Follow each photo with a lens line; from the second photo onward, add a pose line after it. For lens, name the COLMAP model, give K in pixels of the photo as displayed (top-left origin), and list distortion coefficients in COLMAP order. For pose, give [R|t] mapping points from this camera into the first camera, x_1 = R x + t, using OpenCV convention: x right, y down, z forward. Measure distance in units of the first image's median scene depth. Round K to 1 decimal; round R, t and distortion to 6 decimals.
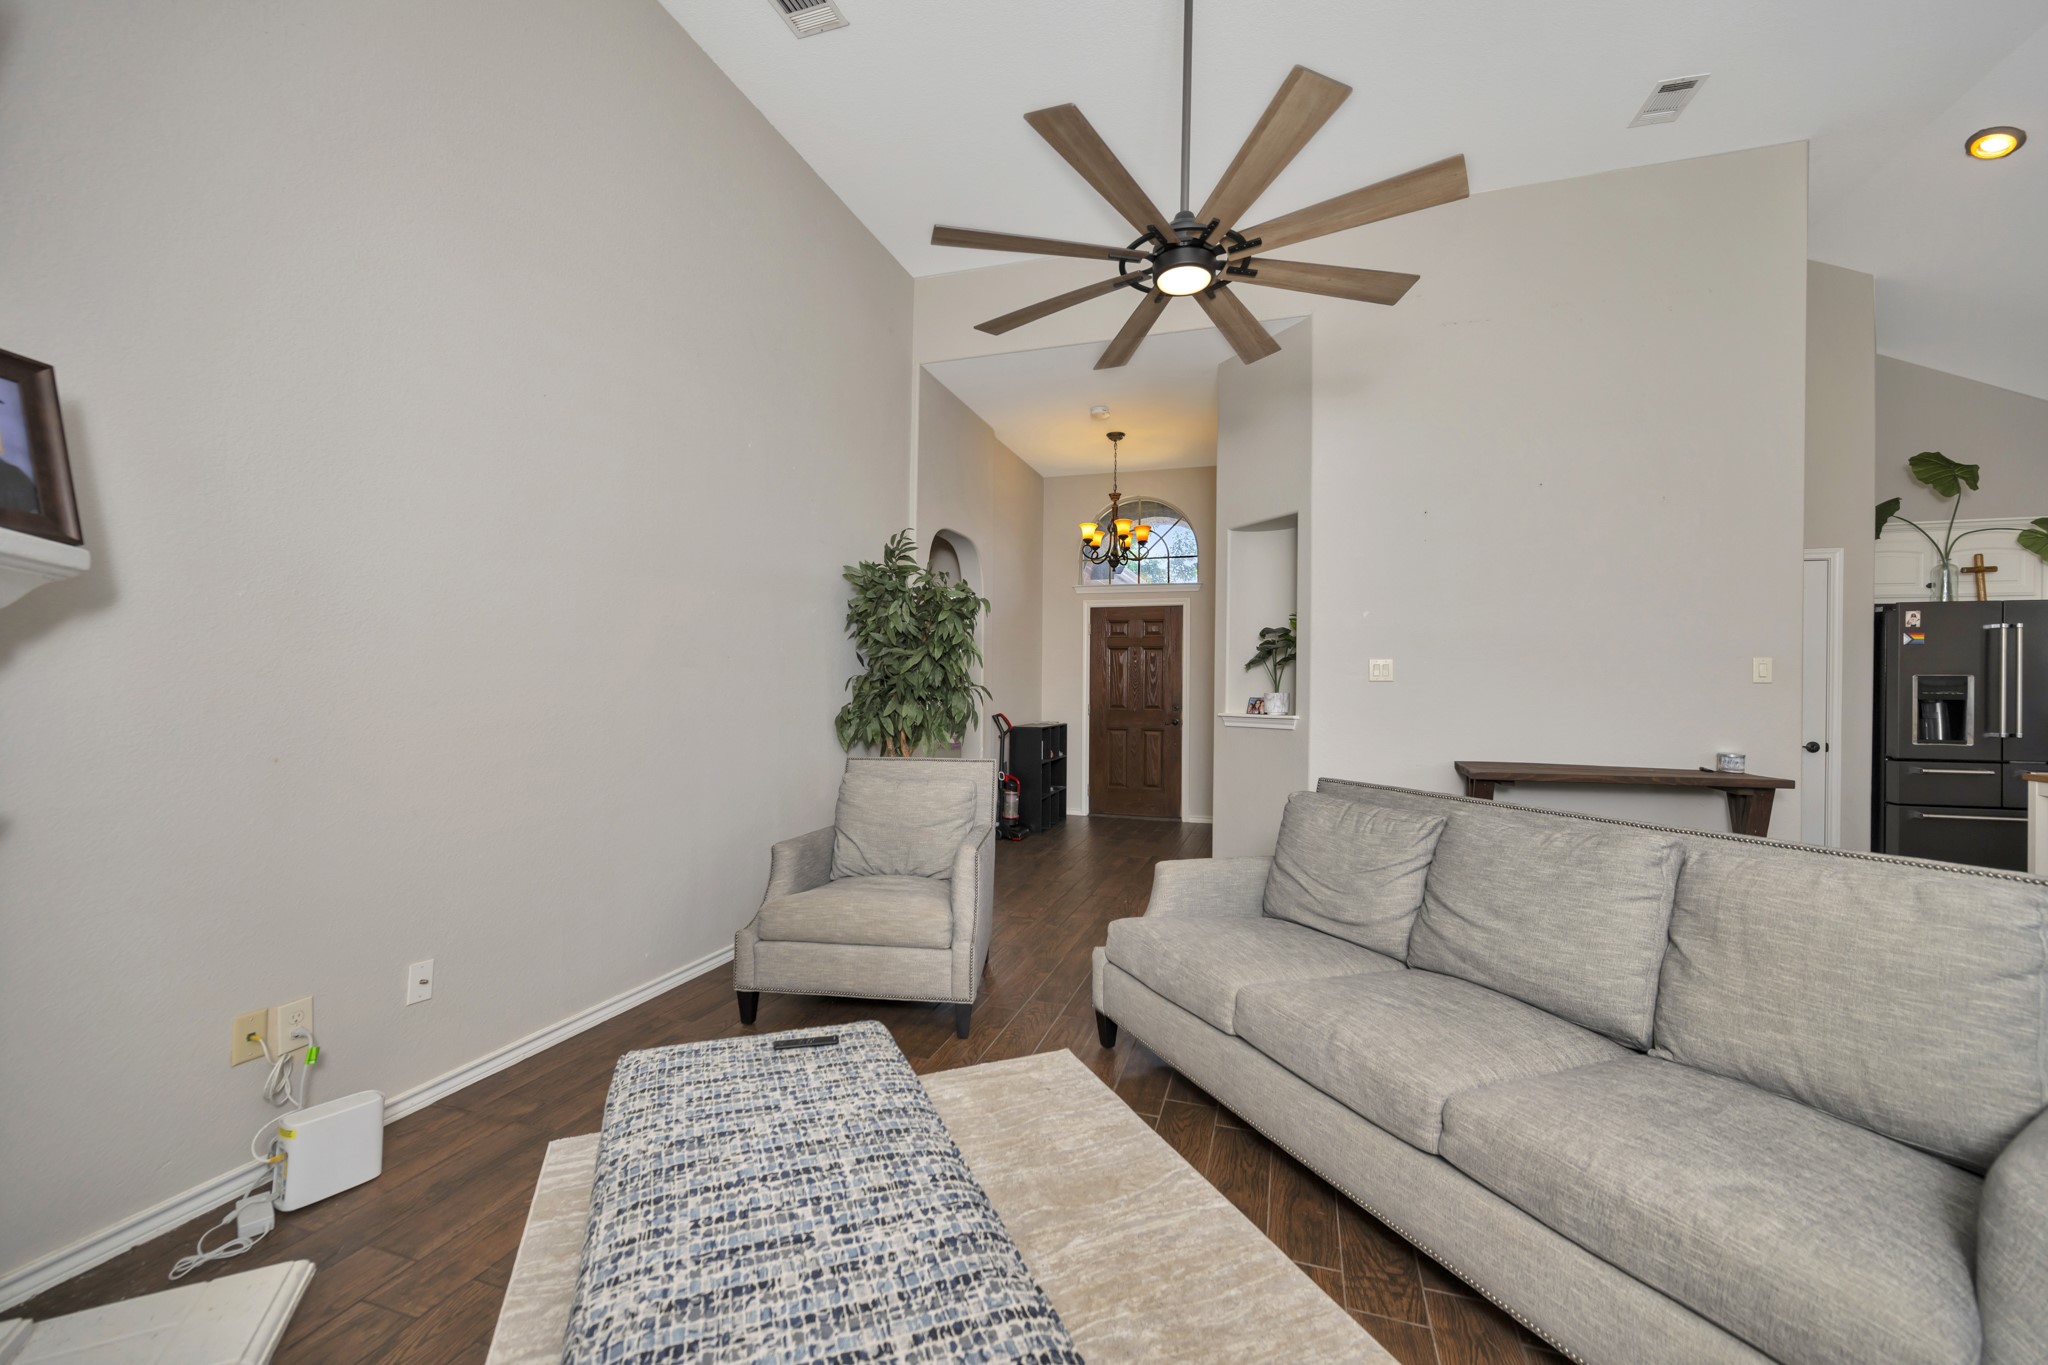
lens RADIAL K [[800.1, 0, 1035.8], [0, 800.1, 672.0], [0, 0, 1]] dist [-0.002200, -0.000227]
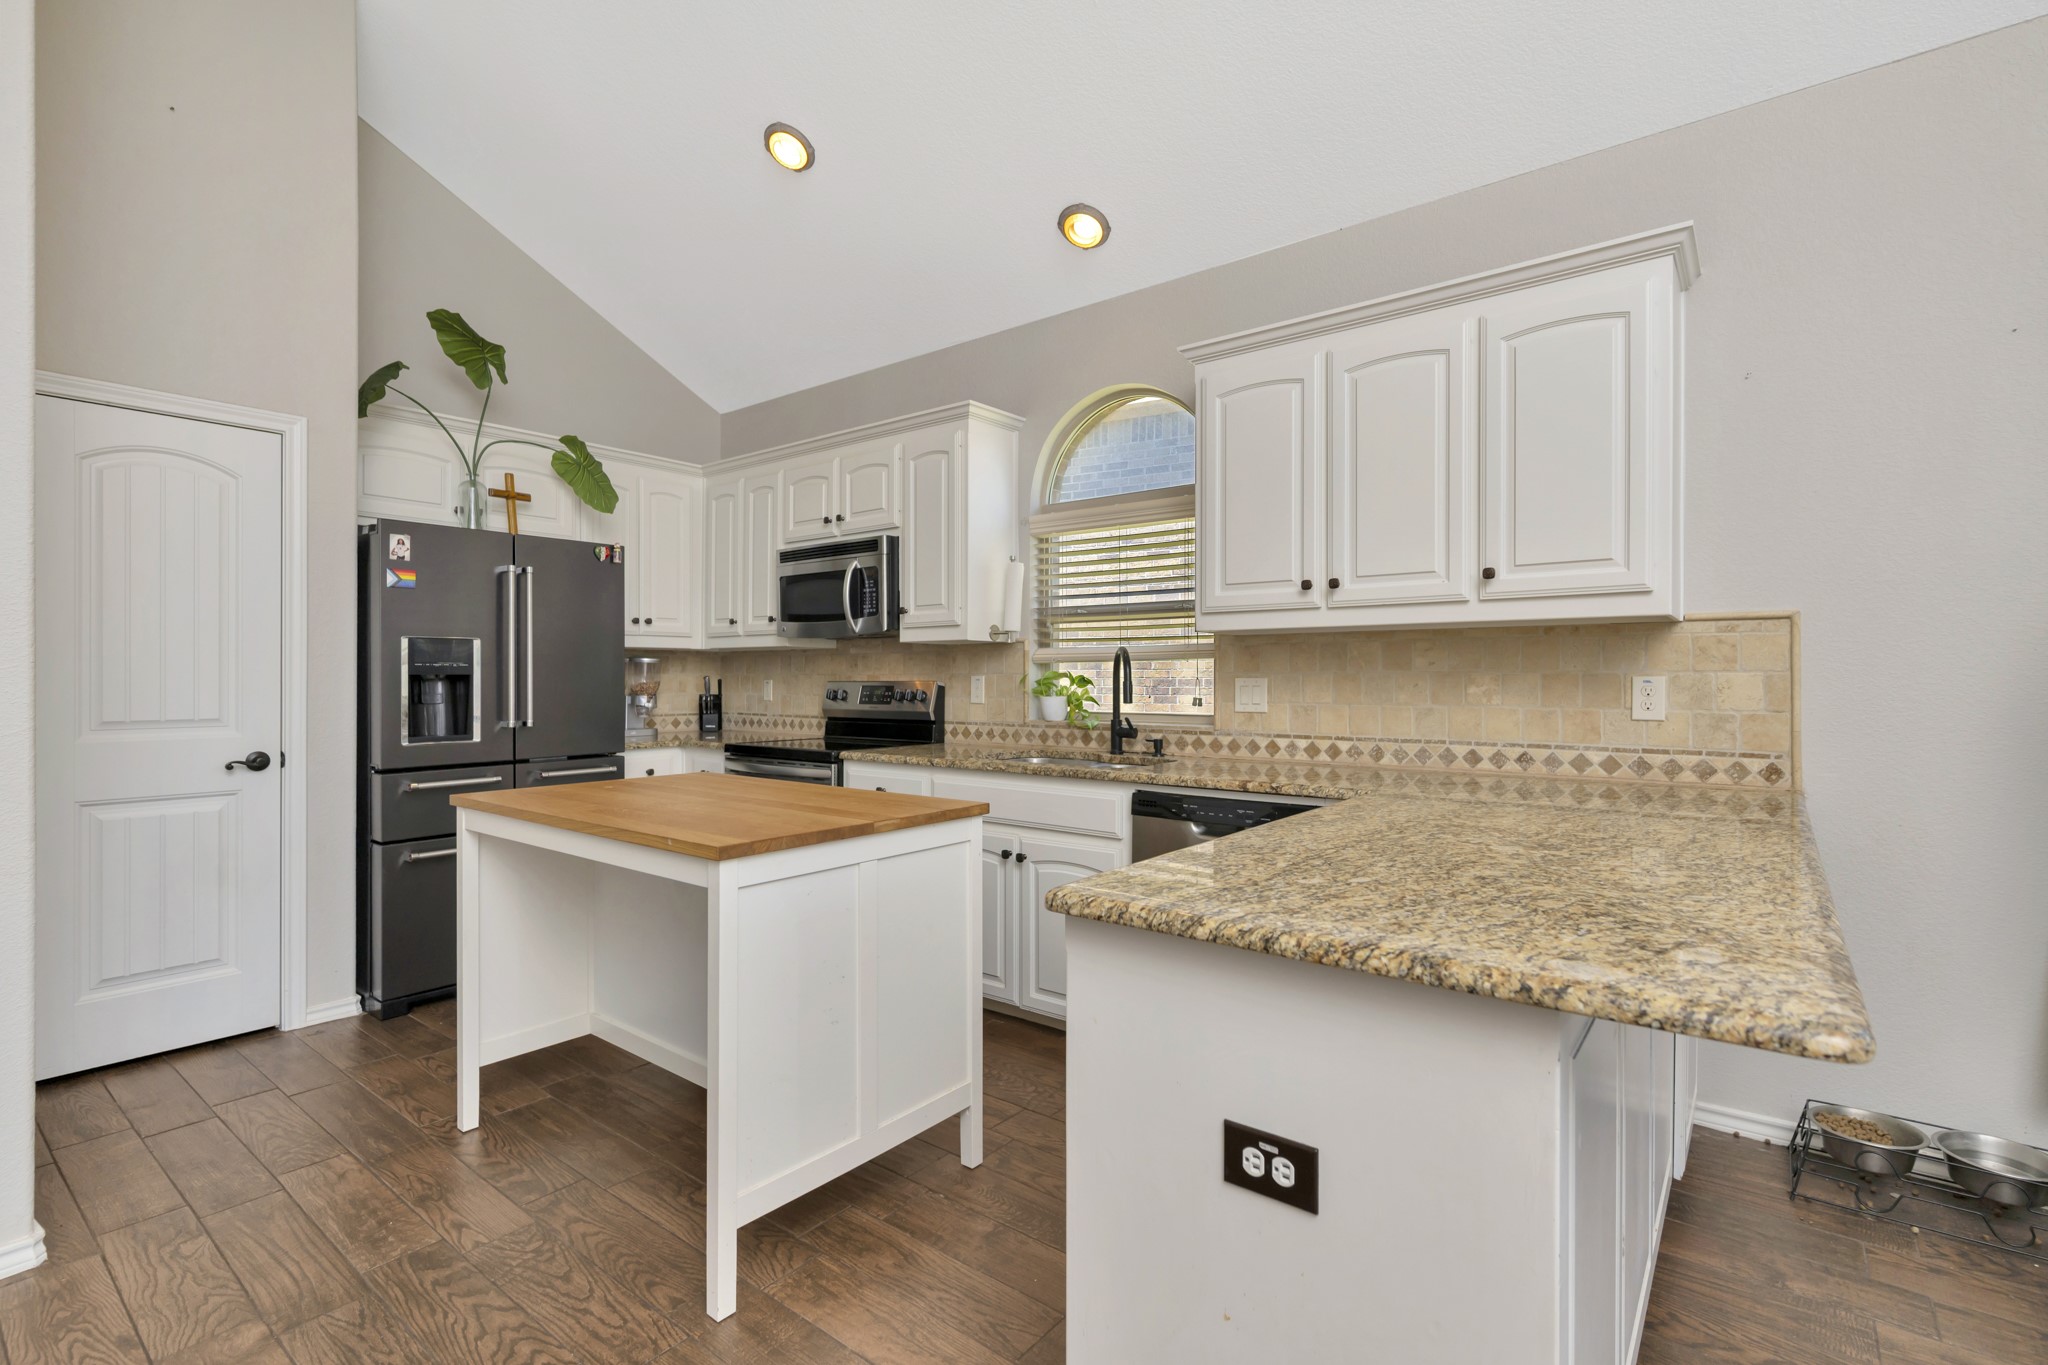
lens RADIAL K [[940.6, 0, 1025.5], [0, 940.6, 676.7], [0, 0, 1]] dist [0.000847, 0.000317]
pose [[0.360613, -0.008284, 0.932679, 0.578835], [-0.006644, 0.999912, 0.011450, 0.024139], [-0.932692, -0.010325, 0.360526, 0.266504]]
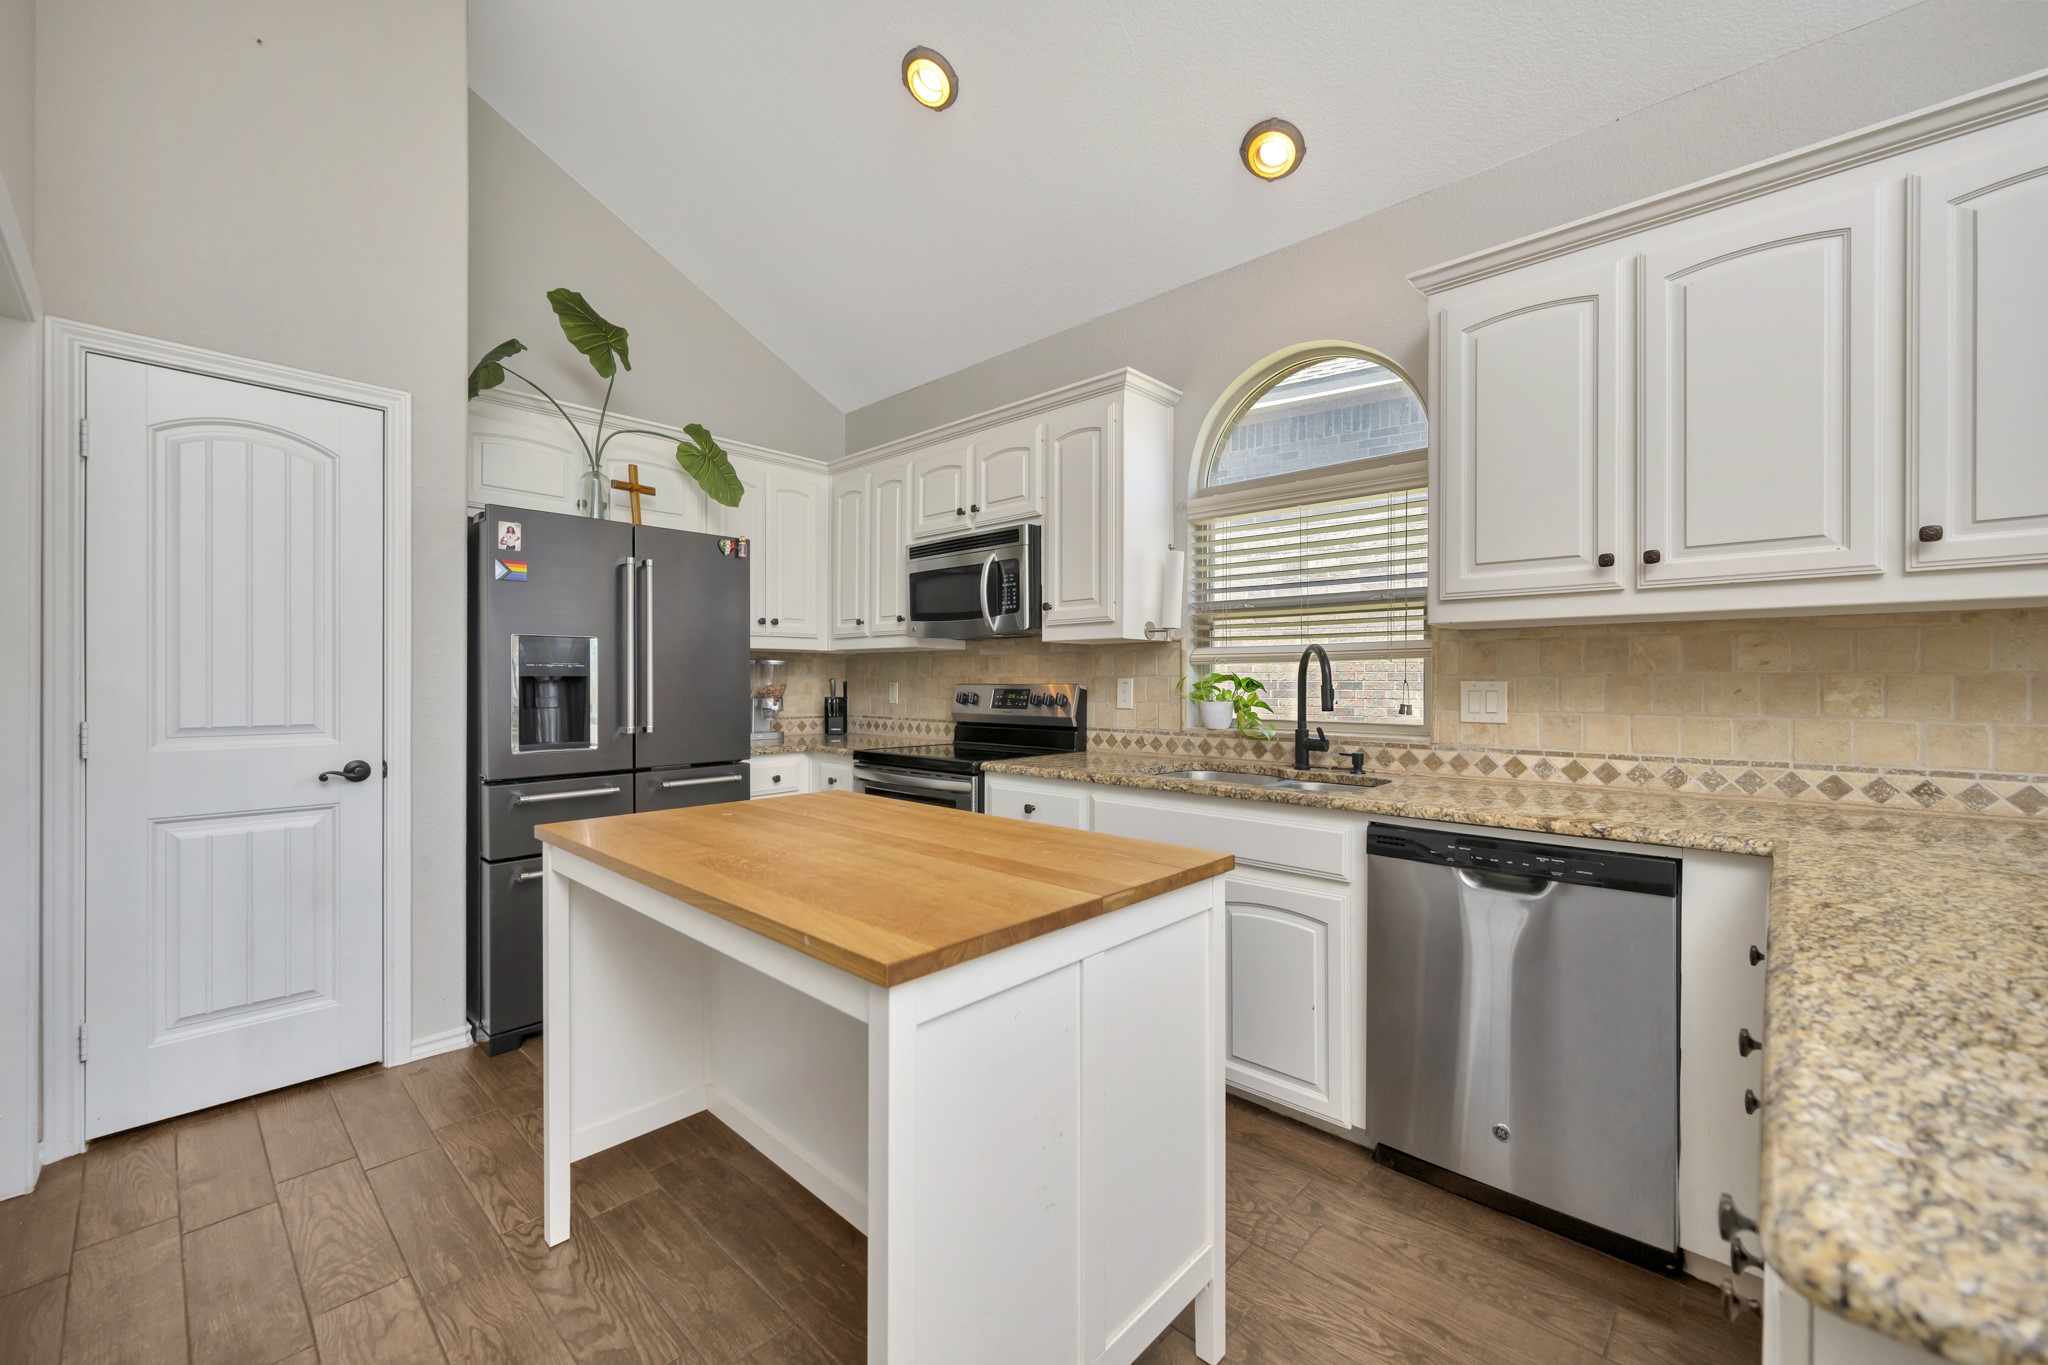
lens RADIAL K [[810.1, 0, 1024.0], [0, 810.1, 682.5], [0, 0, 1]] dist [-0.002686, -0.000042]
pose [[0.436545, -0.010572, 0.899621, 0.731623], [-0.007043, 0.999860, 0.015168, 0.027457], [-0.899655, -0.012957, 0.436409, 0.408630]]
